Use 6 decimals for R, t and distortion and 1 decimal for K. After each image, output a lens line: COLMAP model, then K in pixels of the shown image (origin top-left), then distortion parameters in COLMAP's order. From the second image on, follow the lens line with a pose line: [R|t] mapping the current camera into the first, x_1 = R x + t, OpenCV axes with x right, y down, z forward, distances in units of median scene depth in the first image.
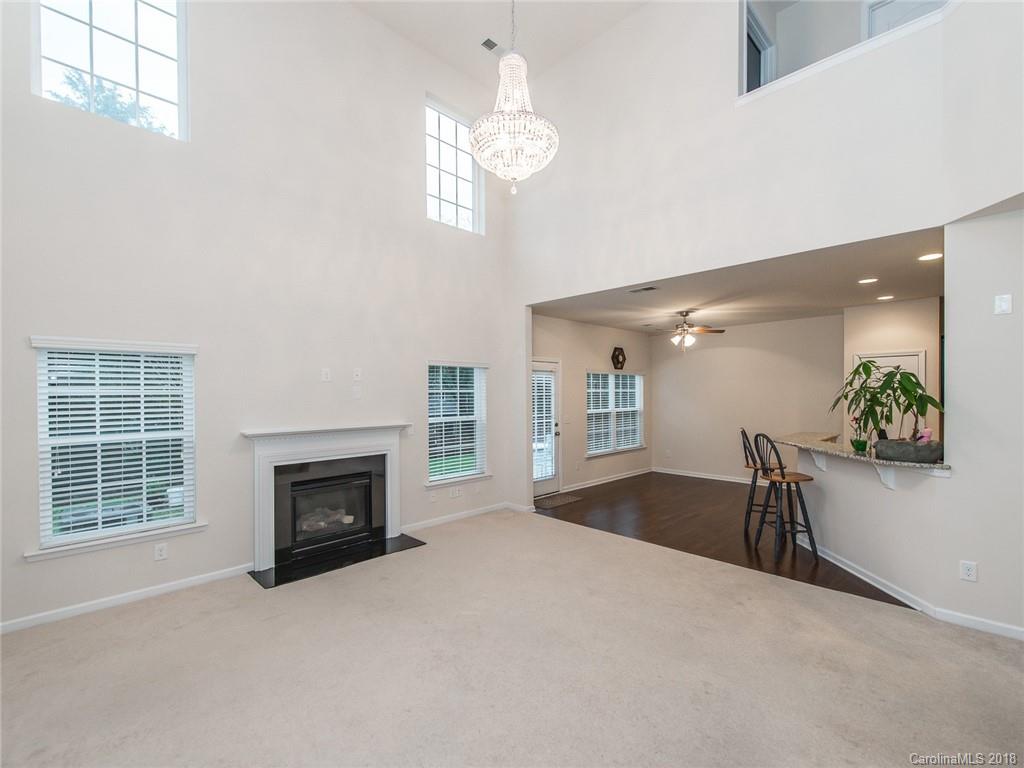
lens RADIAL K [[452.9, 0, 529.7], [0, 452.9, 401.7], [0, 0, 1]] dist [-0.001476, -0.000318]
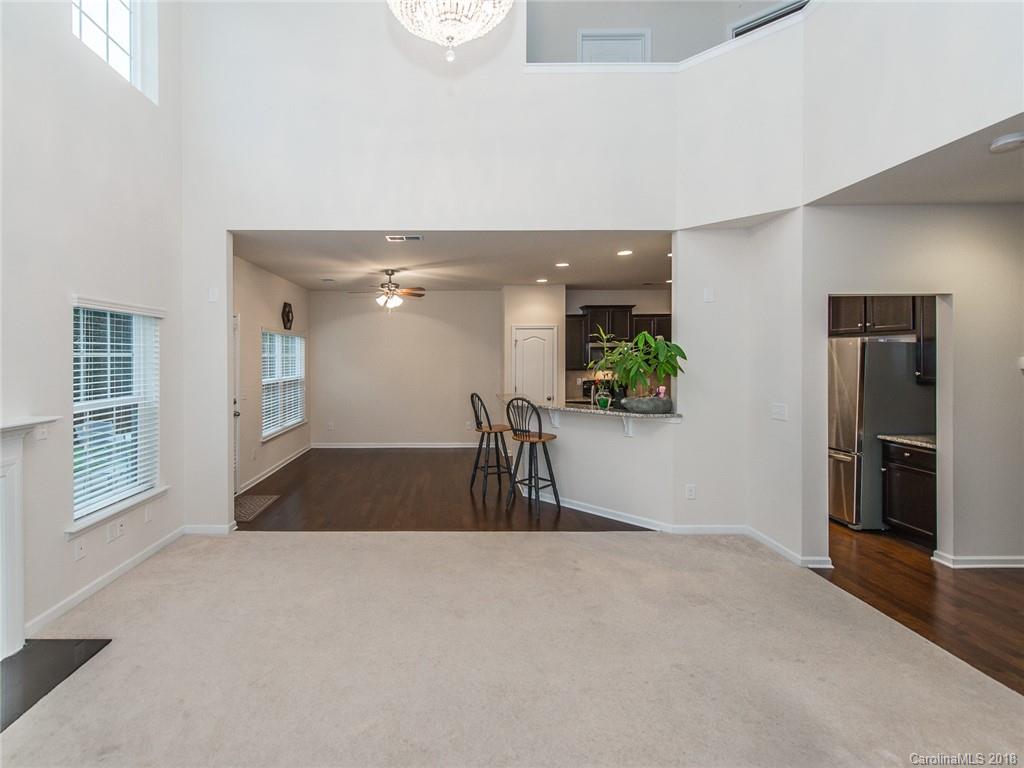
lens RADIAL K [[467.8, 0, 450.6], [0, 467.8, 364.0], [0, 0, 1]] dist [0.002901, -0.000207]
pose [[0.715471, -0.005969, 0.698617, -0.256295], [0.010919, 0.999937, -0.002638, -0.004505], [-0.698557, 0.009515, 0.715491, 0.254378]]
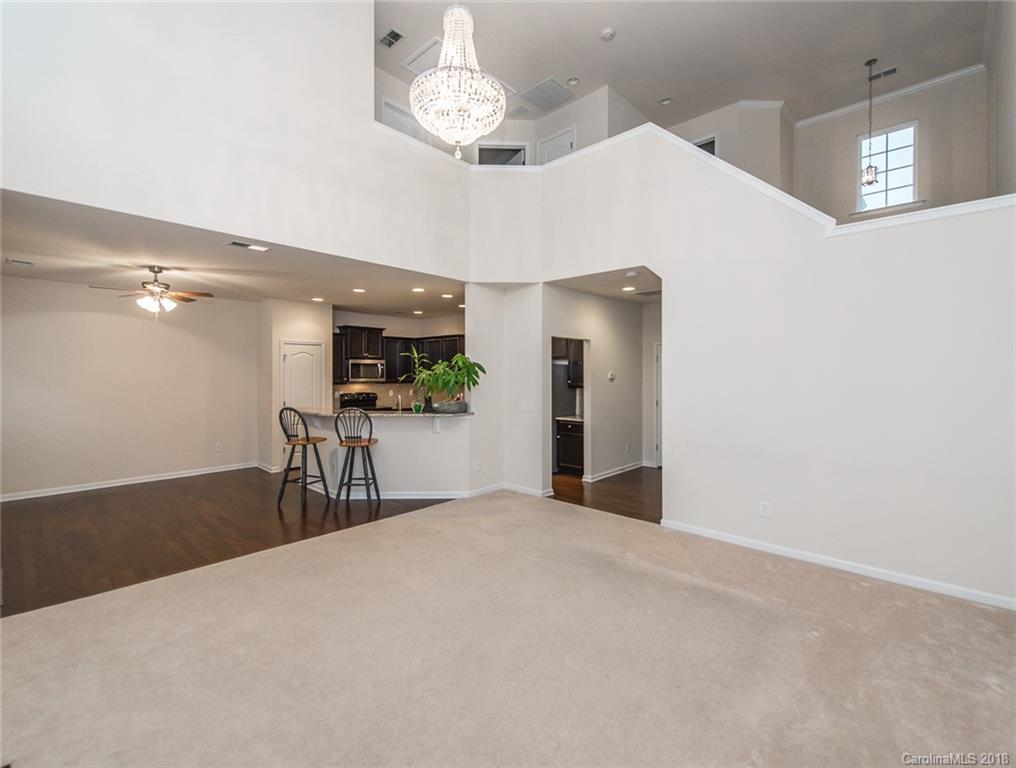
lens RADIAL K [[448.5, 0, 508.0], [0, 448.5, 384.0], [0, 0, 1]] dist [0.001626, 0.000152]
pose [[-0.021365, -0.019158, 0.999588, -0.473164], [0.017294, 0.999660, 0.019529, -0.005217], [-0.999622, 0.017704, -0.021027, 0.459845]]
